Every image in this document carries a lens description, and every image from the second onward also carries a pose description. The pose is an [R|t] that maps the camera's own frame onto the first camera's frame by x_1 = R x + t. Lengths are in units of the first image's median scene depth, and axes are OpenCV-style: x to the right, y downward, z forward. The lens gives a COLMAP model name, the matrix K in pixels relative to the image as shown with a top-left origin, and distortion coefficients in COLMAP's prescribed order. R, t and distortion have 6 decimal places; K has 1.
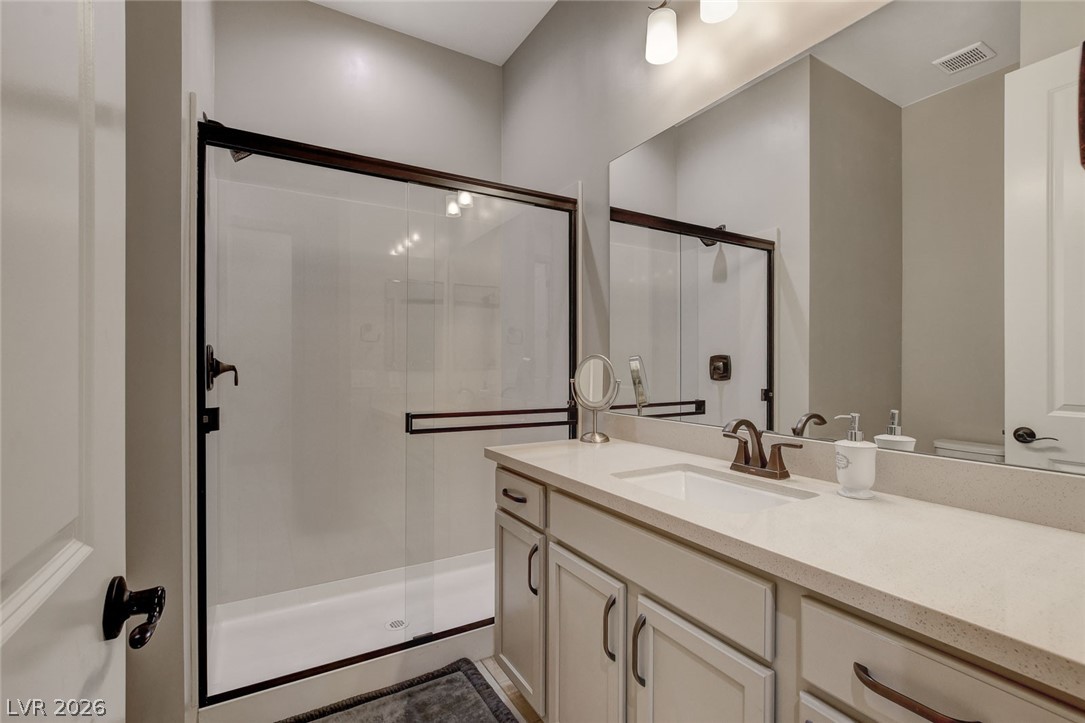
lens RADIAL K [[489.5, 0, 544.7], [0, 489.5, 365.6], [0, 0, 1]] dist [-0.019368, 0.003075]
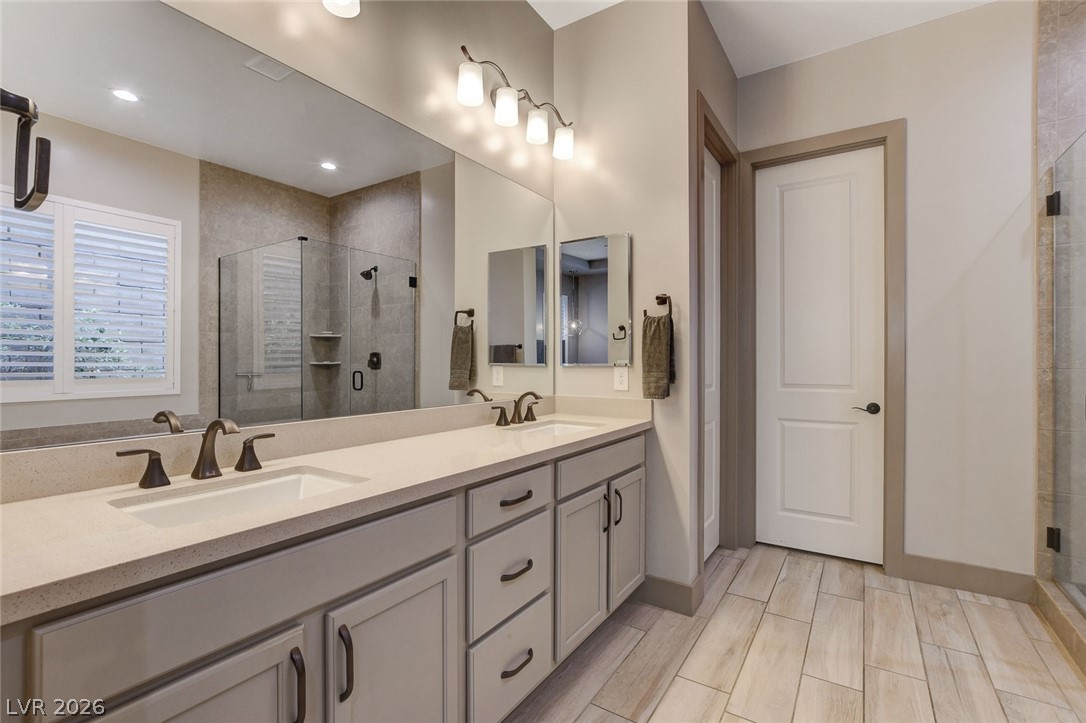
lens RADIAL K [[490.0, 0, 542.6], [0, 490.0, 359.3], [0, 0, 1]] dist [-0.019368, 0.003075]
pose [[-0.449479, 0.009690, 0.893238, -1.040265], [-0.000723, 0.999937, -0.011212, 0.014192], [-0.893290, -0.005686, -0.449444, 1.566749]]
